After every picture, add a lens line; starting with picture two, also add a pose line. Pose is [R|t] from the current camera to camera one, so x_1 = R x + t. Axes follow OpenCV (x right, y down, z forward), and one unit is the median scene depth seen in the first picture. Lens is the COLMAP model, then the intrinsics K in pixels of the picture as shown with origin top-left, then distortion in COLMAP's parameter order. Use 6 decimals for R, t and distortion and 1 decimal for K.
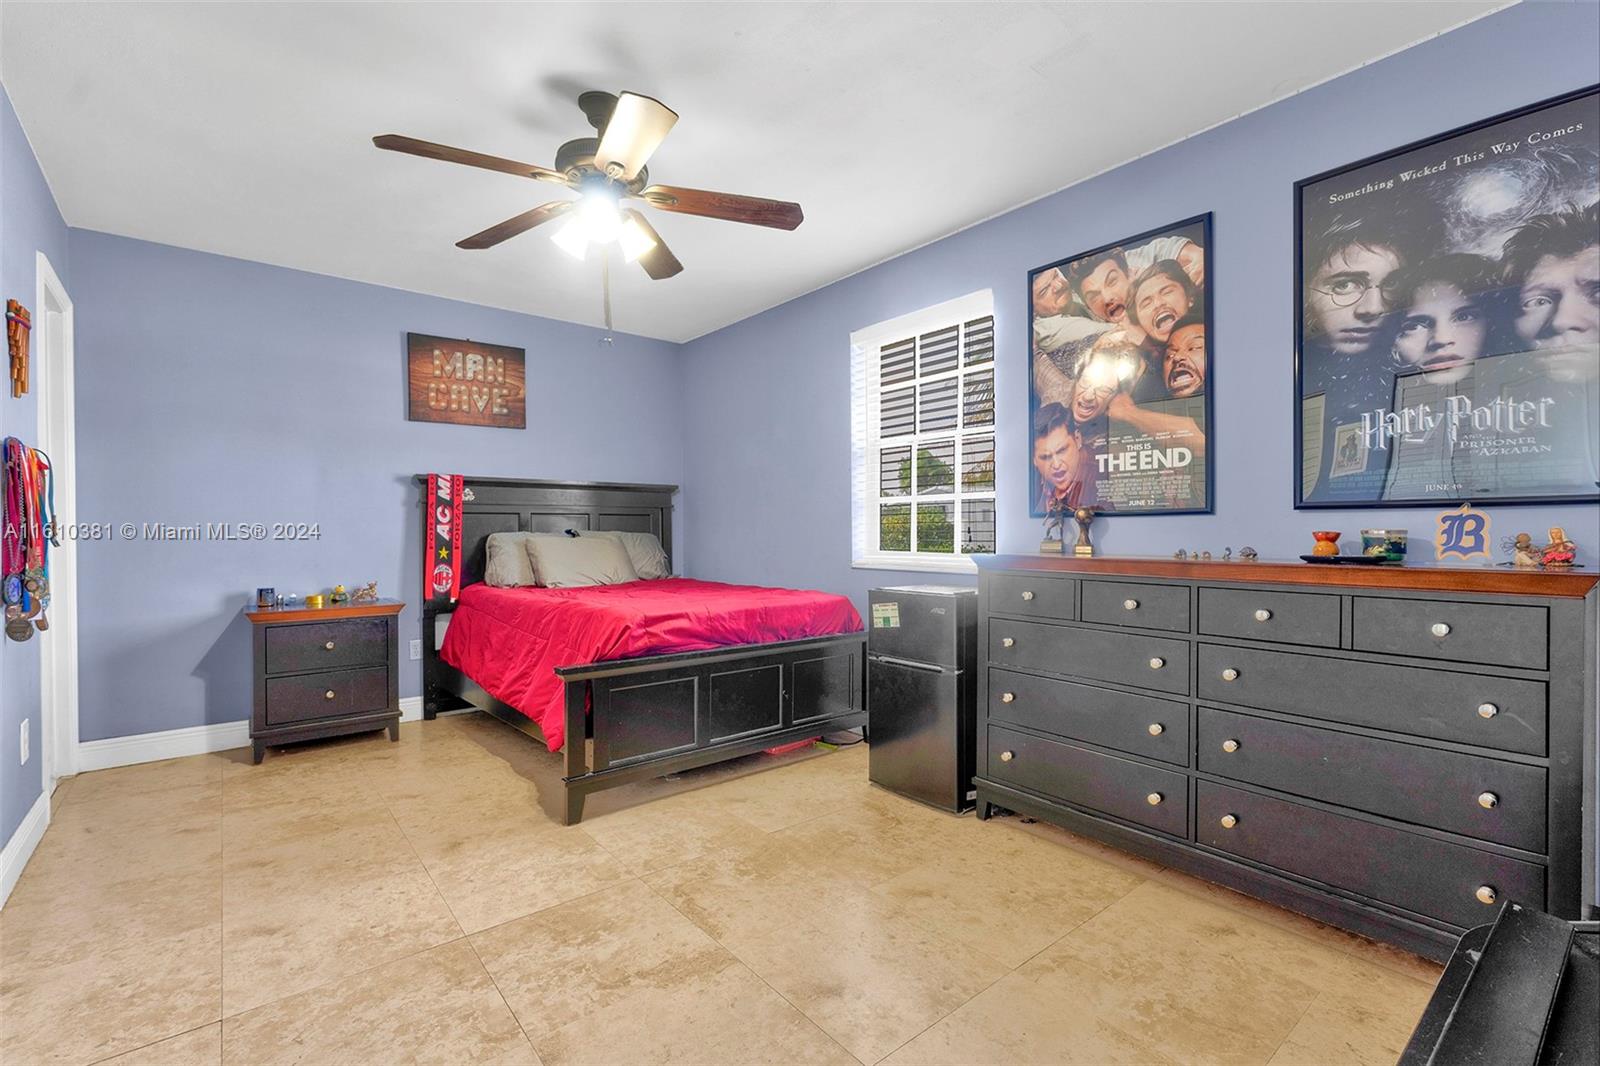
lens RADIAL K [[704.4, 0, 800.0], [0, 704.4, 533.0], [0, 0, 1]] dist [-0.002038, 0.000226]
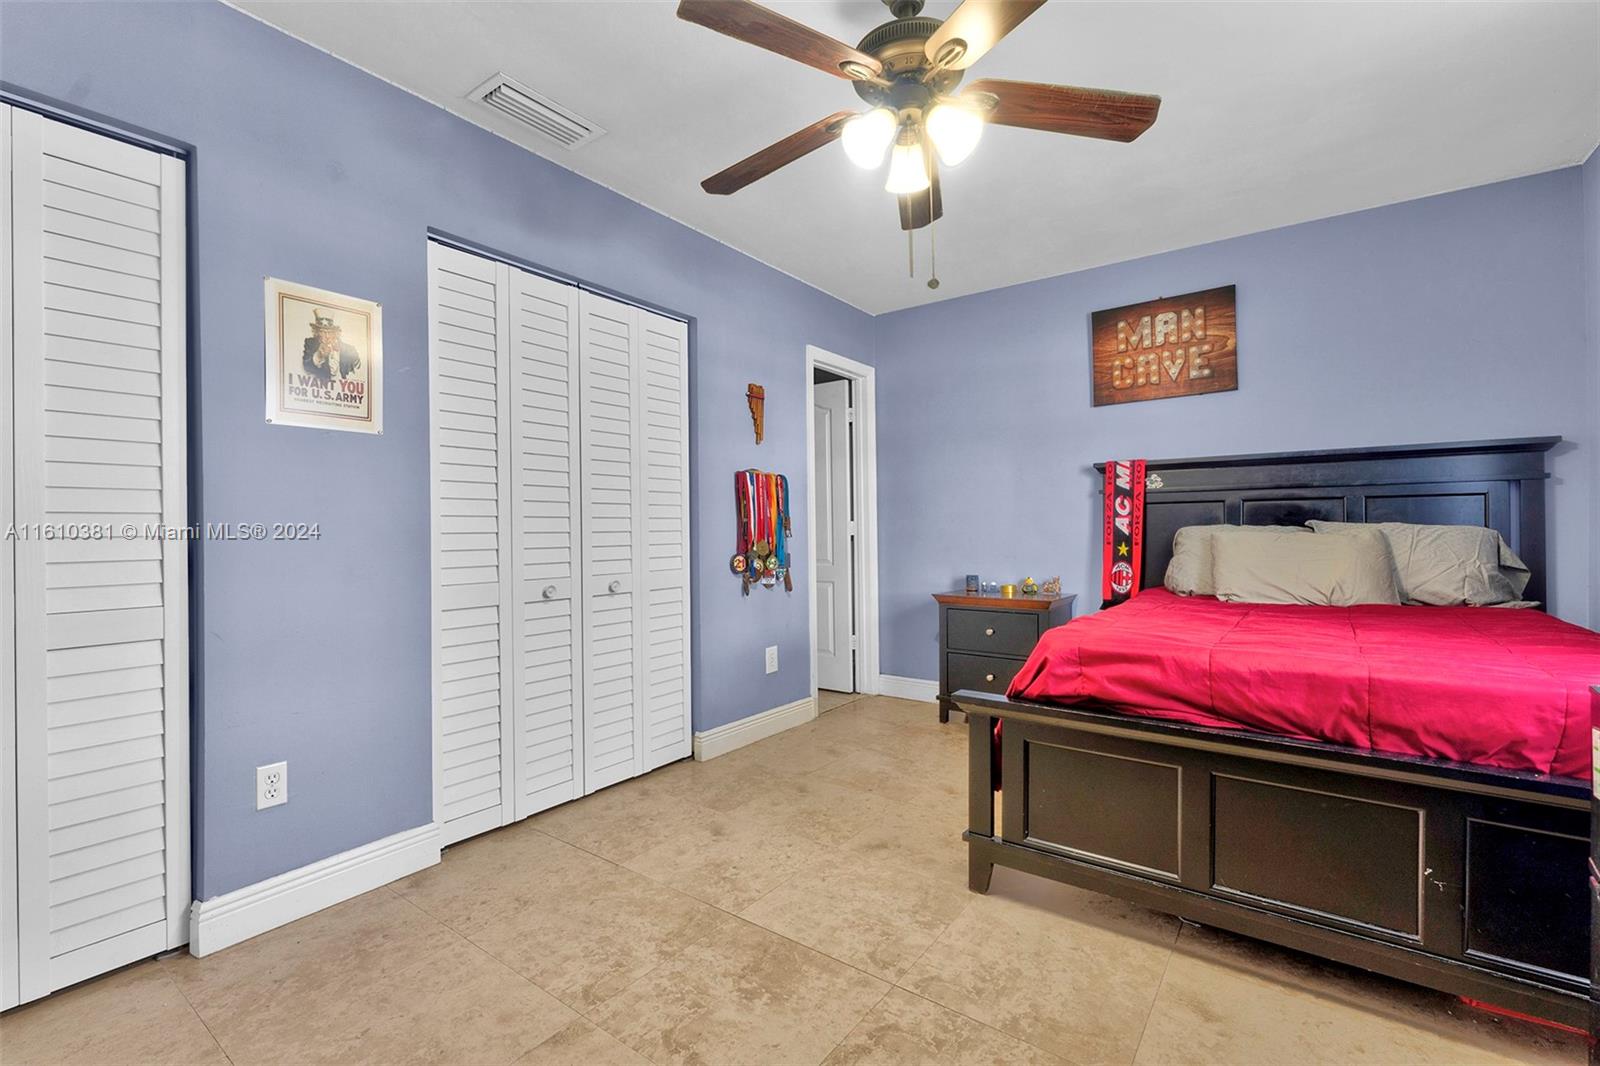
lens RADIAL K [[704.4, 0, 800.0], [0, 704.4, 533.0], [0, 0, 1]] dist [-0.002038, 0.000226]
pose [[0.237894, 0.006469, -0.971270, 0.260317], [0.004311, 0.999961, 0.007716, -0.000838], [0.971281, -0.006023, 0.237857, 0.395453]]
